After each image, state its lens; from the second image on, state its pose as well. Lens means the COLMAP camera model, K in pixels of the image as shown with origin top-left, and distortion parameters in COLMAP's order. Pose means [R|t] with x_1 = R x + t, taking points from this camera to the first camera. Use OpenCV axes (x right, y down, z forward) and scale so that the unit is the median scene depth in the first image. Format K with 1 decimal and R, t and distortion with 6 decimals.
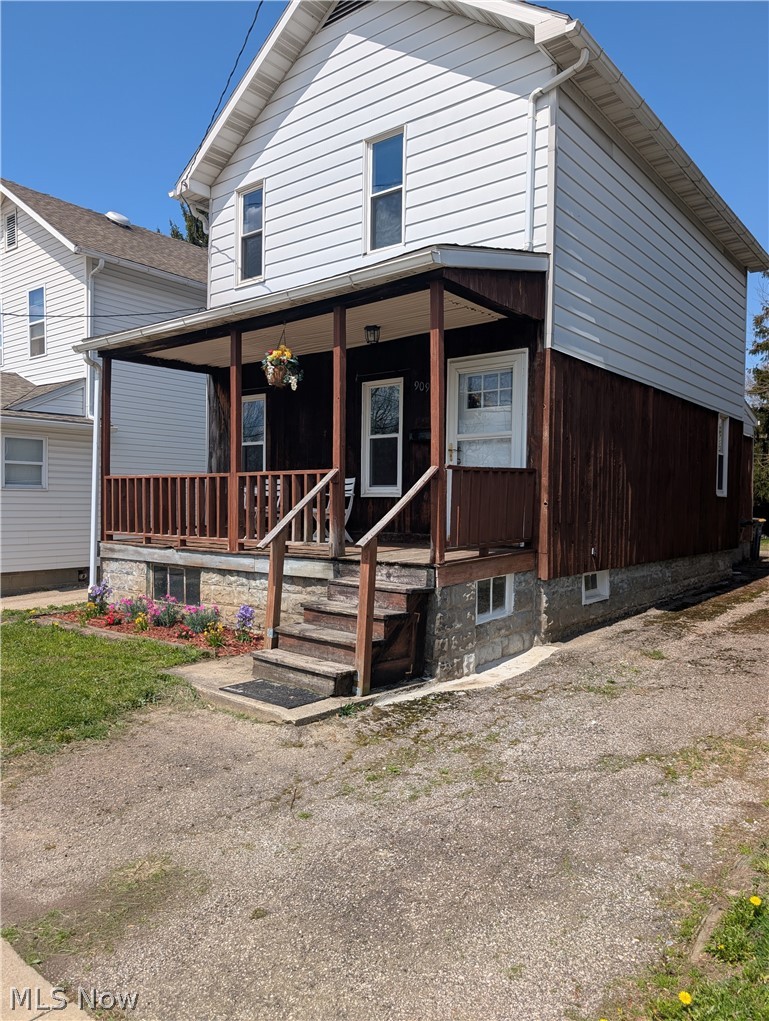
lens RADIAL K [[742.7, 0, 388.9], [0, 742.7, 511.6], [0, 0, 1]] dist [0.007248, -0.001885]
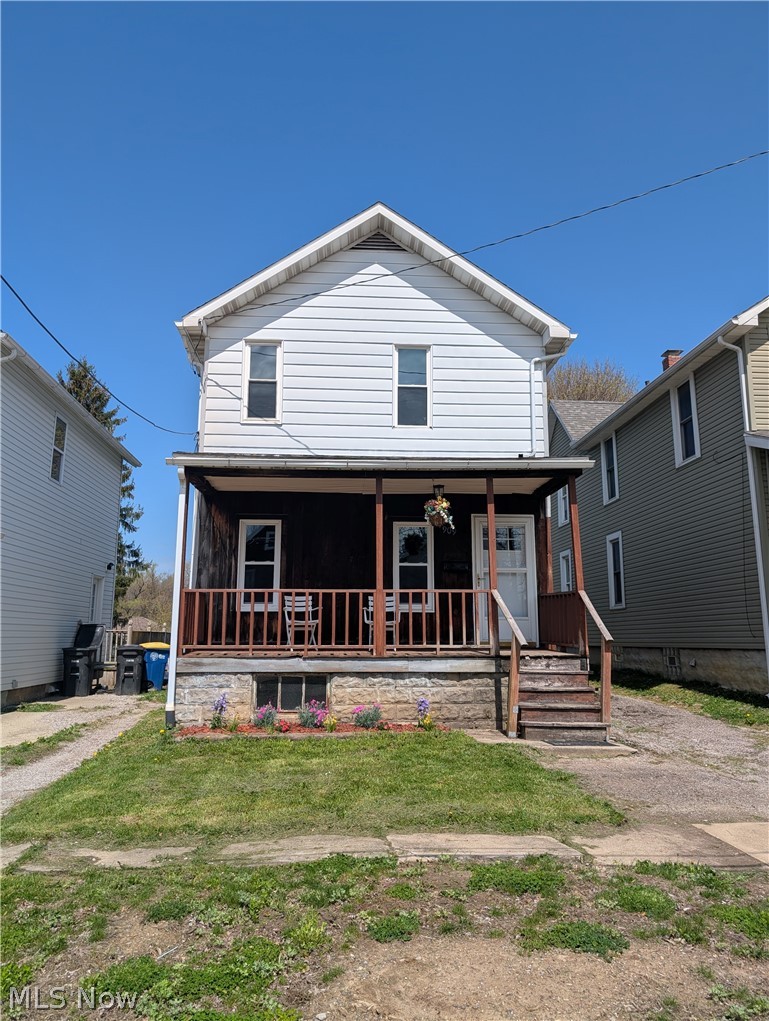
lens RADIAL K [[724.2, 0, 381.6], [0, 724.2, 506.8], [0, 0, 1]] dist [0.082190, -0.139752]
pose [[0.740842, 0.108850, 0.662801, -0.889373], [0.011889, 0.984502, -0.174971, 0.019072], [-0.671574, 0.137506, 0.728066, 0.099453]]
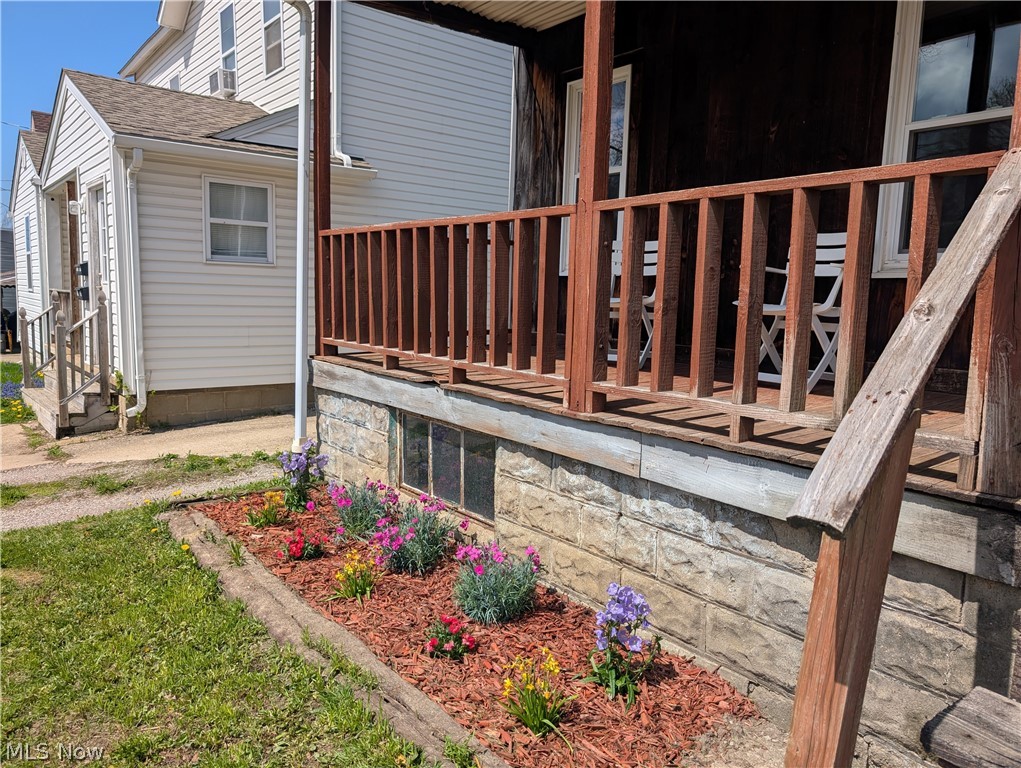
lens RADIAL K [[724.2, 0, 508.8], [0, 724.2, 387.9], [0, 0, 1]] dist [0.082190, -0.139752]
pose [[0.973041, 0.047763, -0.225634, -0.141719], [-0.021378, 0.992787, 0.117968, -0.002188], [0.229641, -0.109964, 0.967043, 0.554538]]
